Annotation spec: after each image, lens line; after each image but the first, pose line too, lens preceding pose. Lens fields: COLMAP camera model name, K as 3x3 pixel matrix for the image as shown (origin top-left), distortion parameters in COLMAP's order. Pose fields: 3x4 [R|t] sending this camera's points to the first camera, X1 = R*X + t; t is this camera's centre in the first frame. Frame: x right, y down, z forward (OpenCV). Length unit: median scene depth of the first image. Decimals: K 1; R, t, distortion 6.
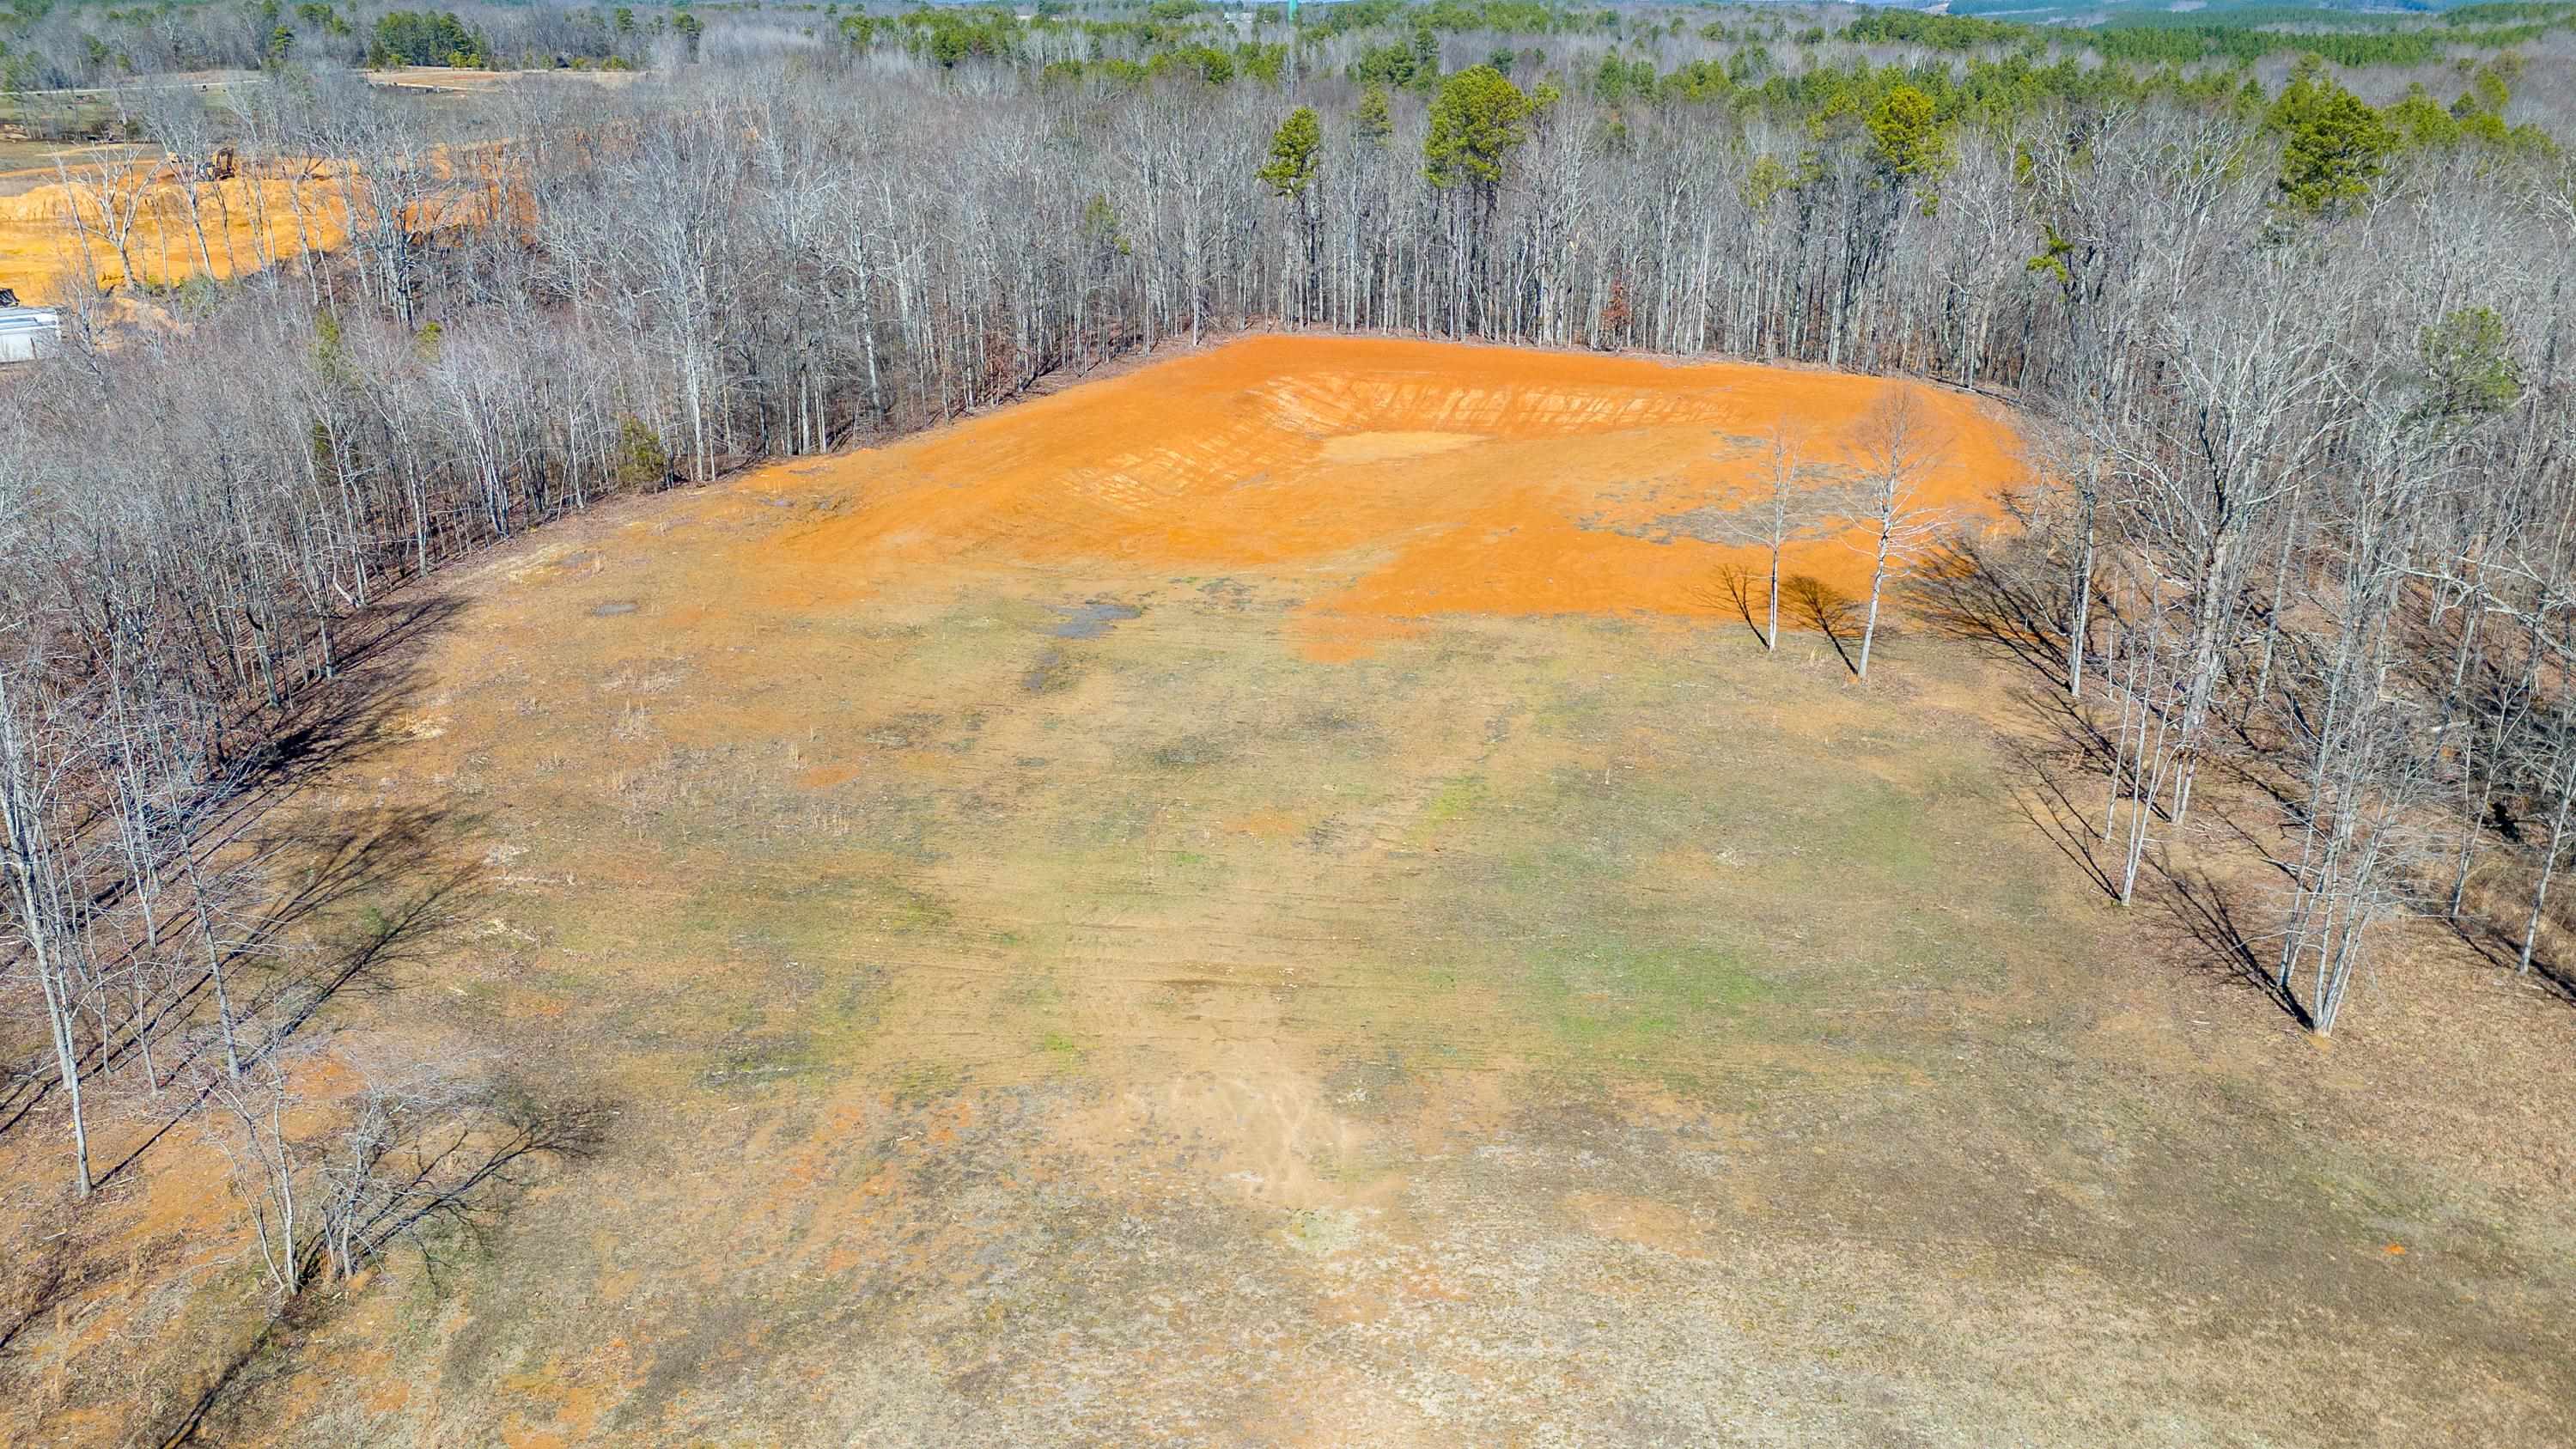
lens RADIAL K [[1882.8, 0, 1288.0], [0, 1882.8, 724.5], [0, 0, 1]] dist [0.103844, -0.112808]
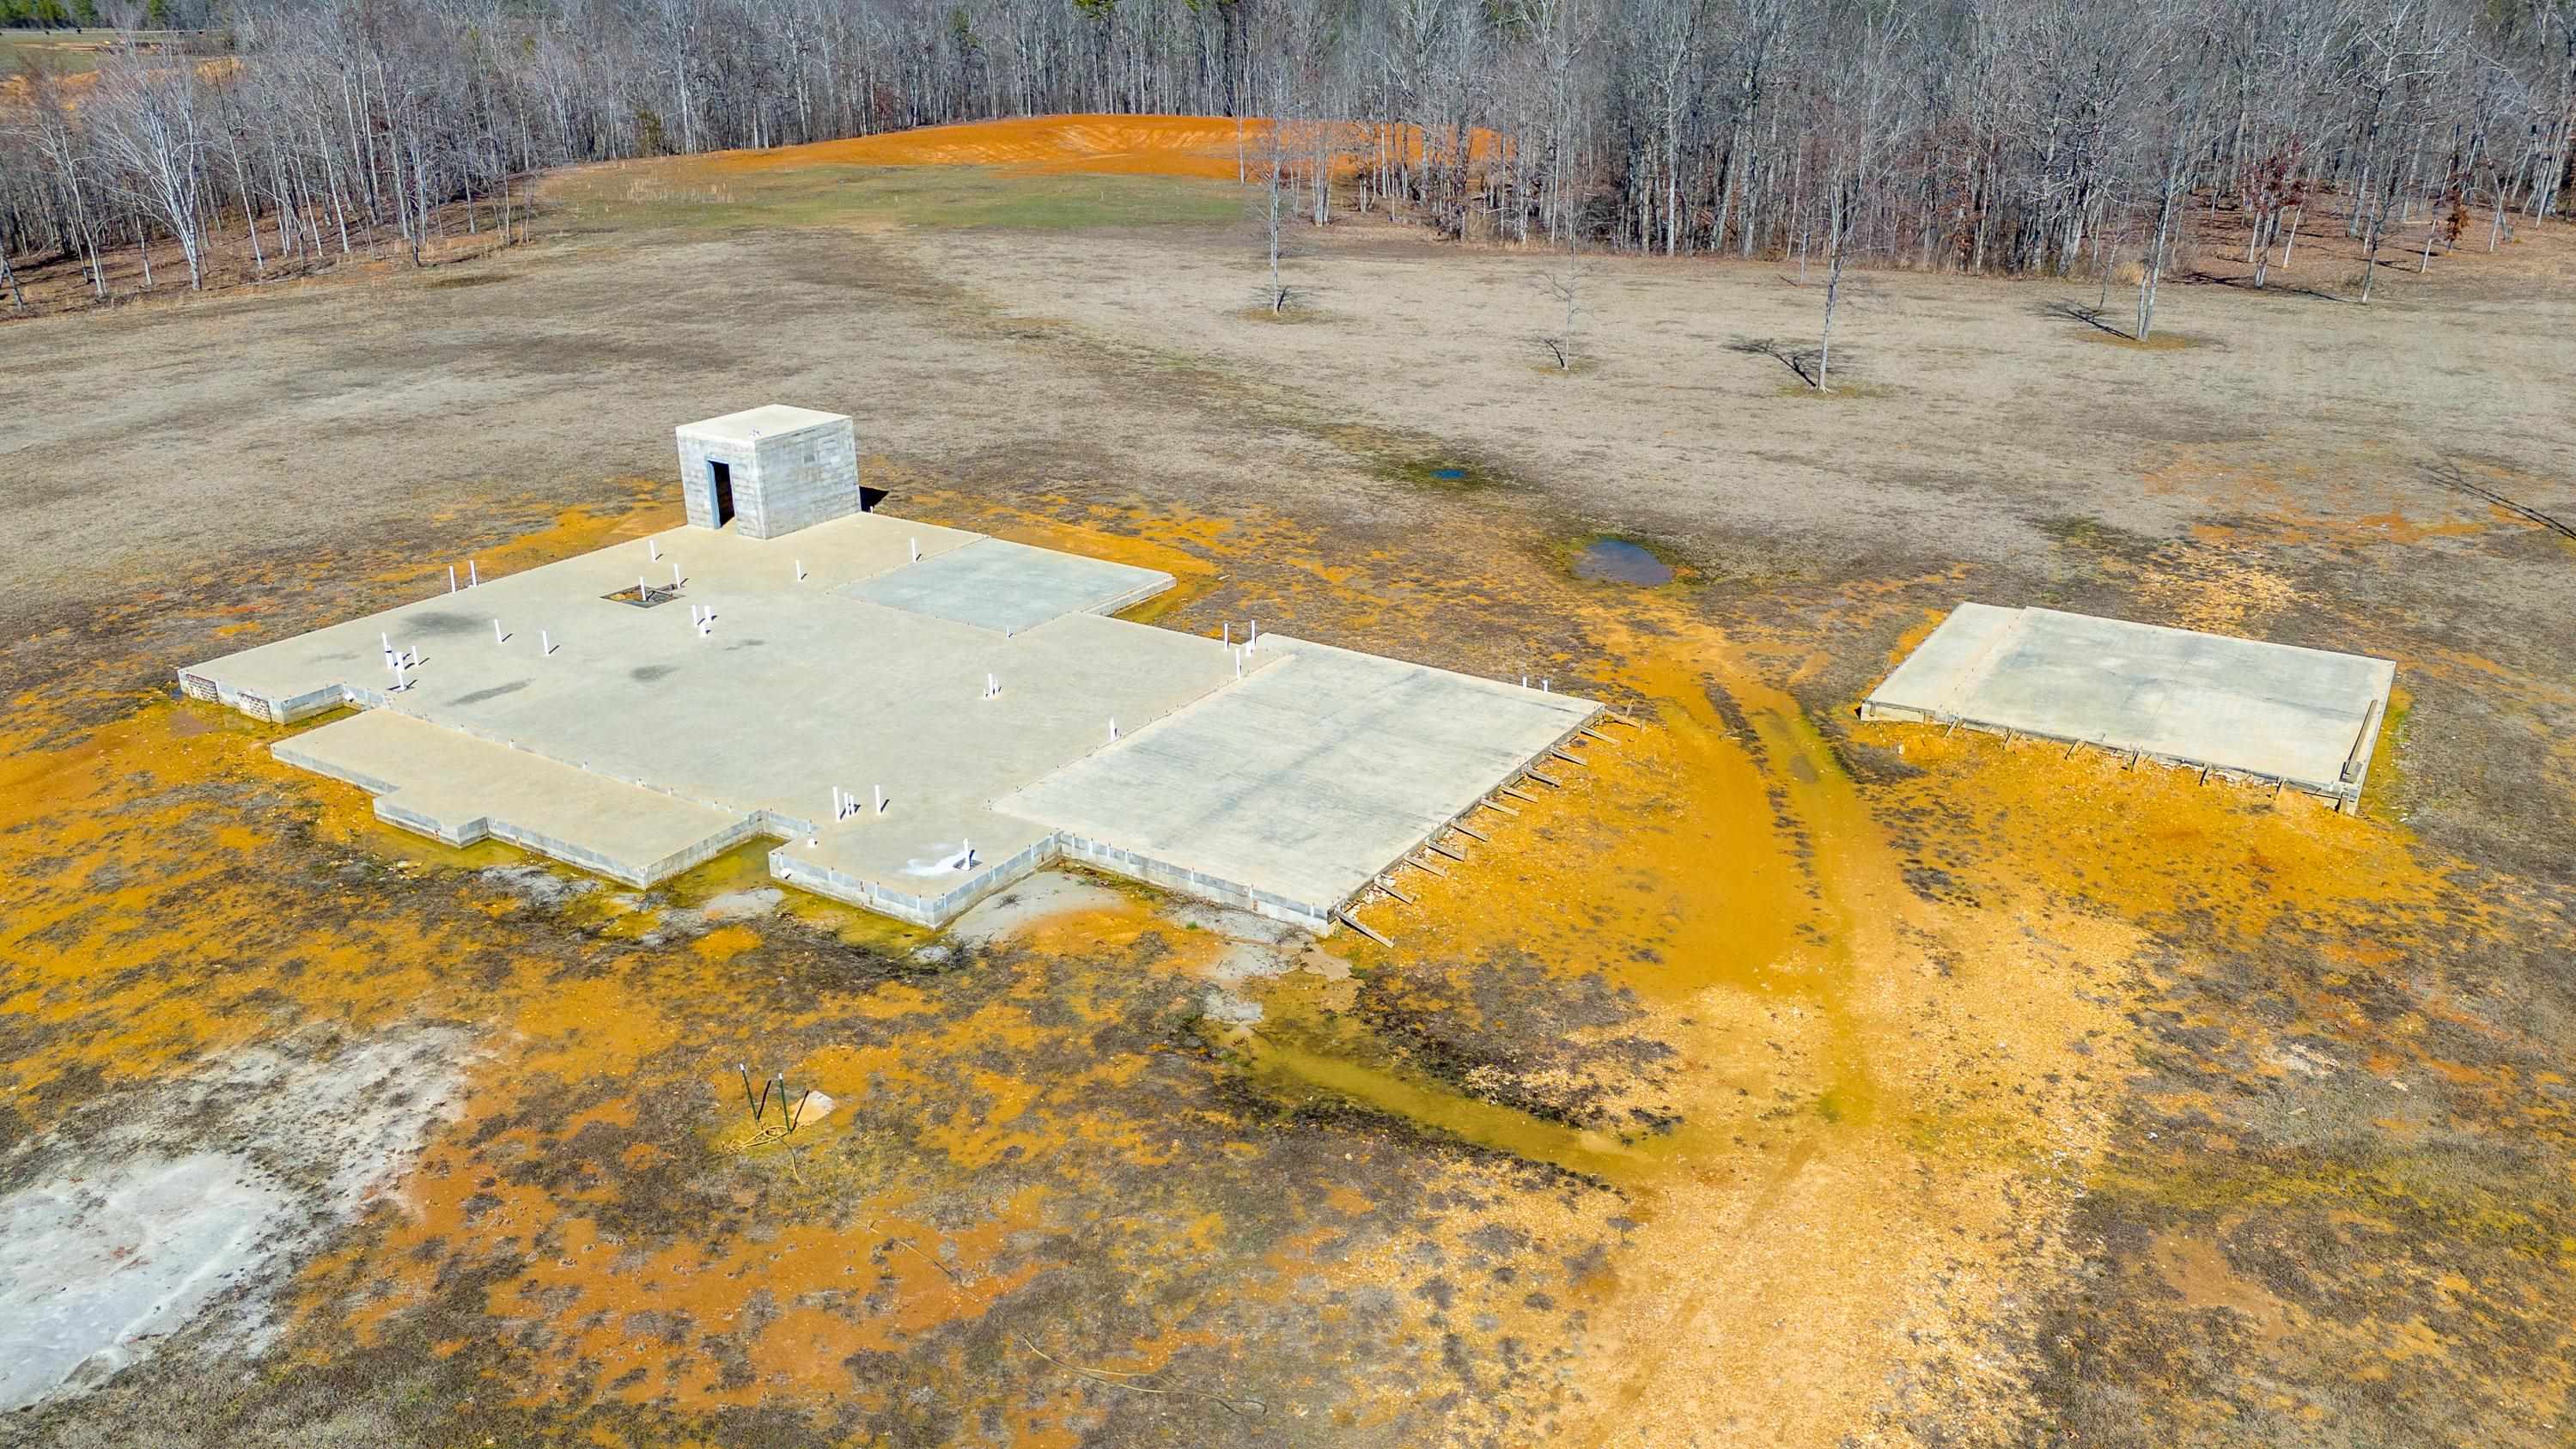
lens RADIAL K [[1882.8, 0, 1288.0], [0, 1882.8, 724.5], [0, 0, 1]] dist [0.103844, -0.112808]
pose [[0.999754, 0.007526, -0.020885, 0.222350], [-0.007511, 0.999971, 0.000798, 0.319598], [0.020891, -0.000641, 0.999782, -0.575303]]
